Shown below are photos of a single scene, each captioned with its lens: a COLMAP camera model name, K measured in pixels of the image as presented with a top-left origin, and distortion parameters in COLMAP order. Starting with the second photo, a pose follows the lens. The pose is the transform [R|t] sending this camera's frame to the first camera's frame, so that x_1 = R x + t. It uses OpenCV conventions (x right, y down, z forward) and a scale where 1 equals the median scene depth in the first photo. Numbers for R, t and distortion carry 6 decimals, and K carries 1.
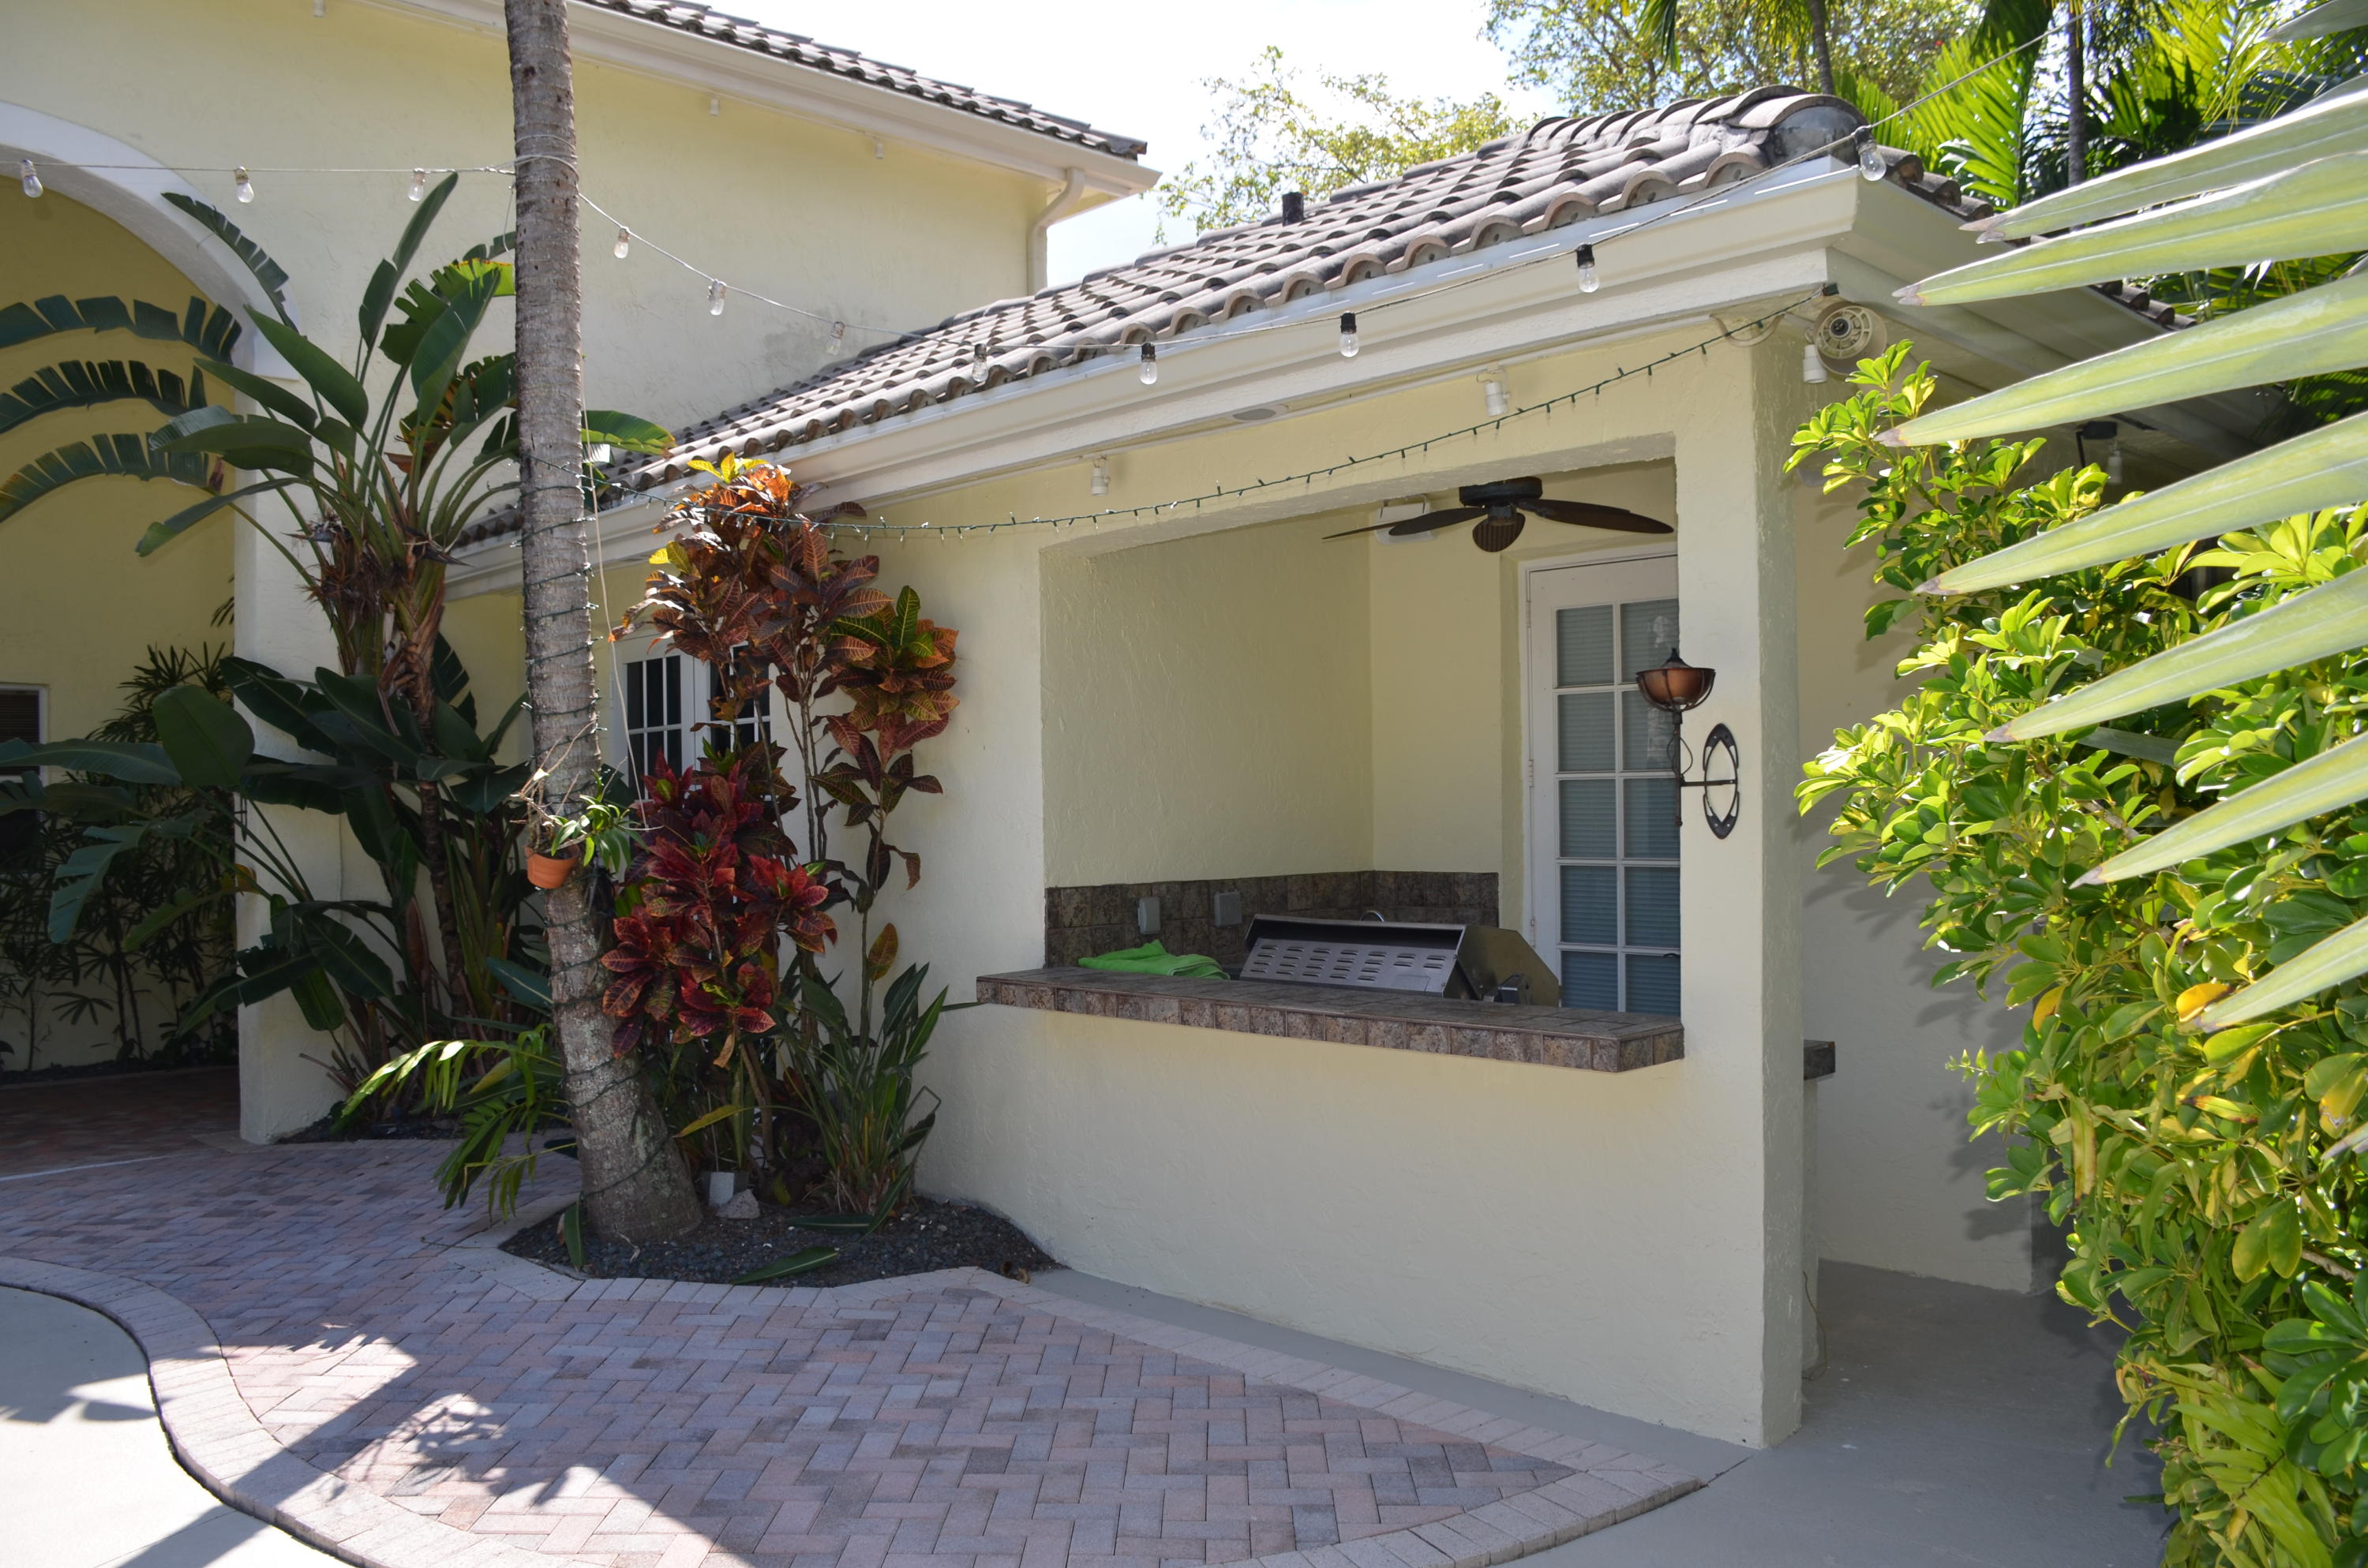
lens RADIAL K [[1868.1, 0, 1184.0], [0, 1868.1, 784.0], [0, 0, 1]] dist [-0.127828, 0.078746]
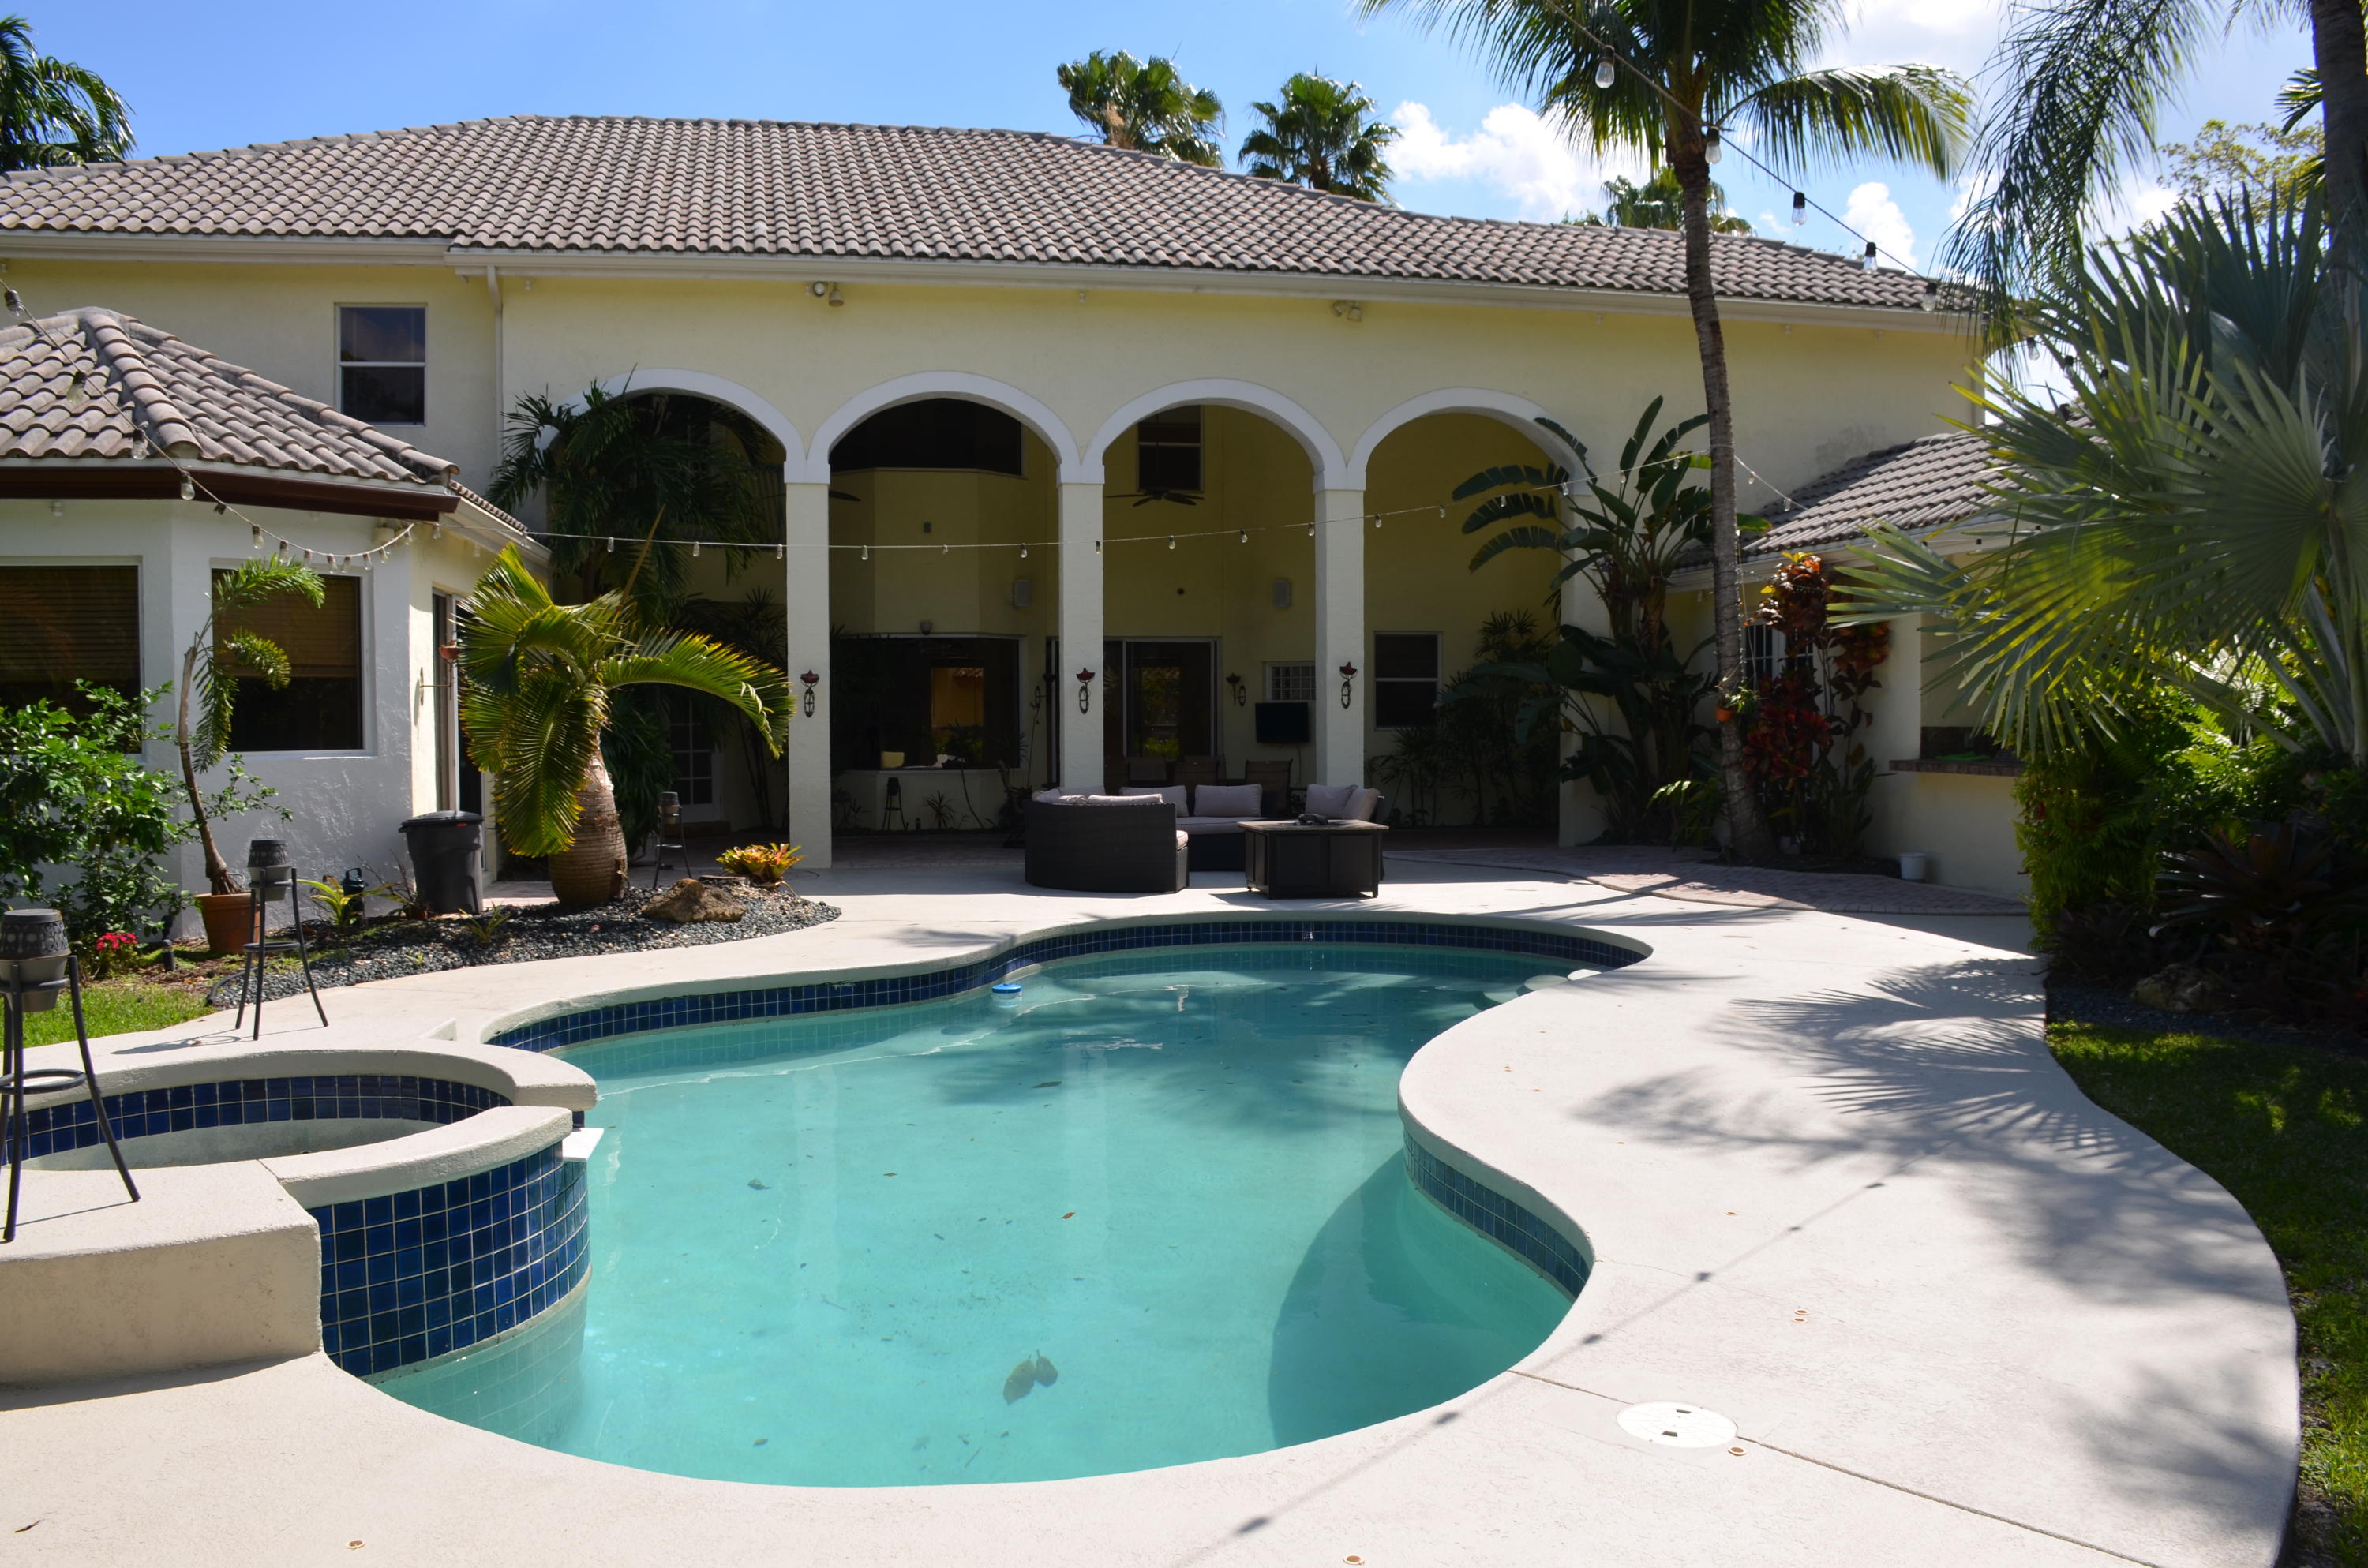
lens RADIAL K [[1868.1, 0, 1184.0], [0, 1868.1, 784.0], [0, 0, 1]] dist [-0.127828, 0.078746]
pose [[0.845536, 0.033754, -0.532850, 0.364209], [-0.007106, 0.998623, 0.051984, 0.011511], [0.533871, -0.040168, 0.844611, -1.443483]]
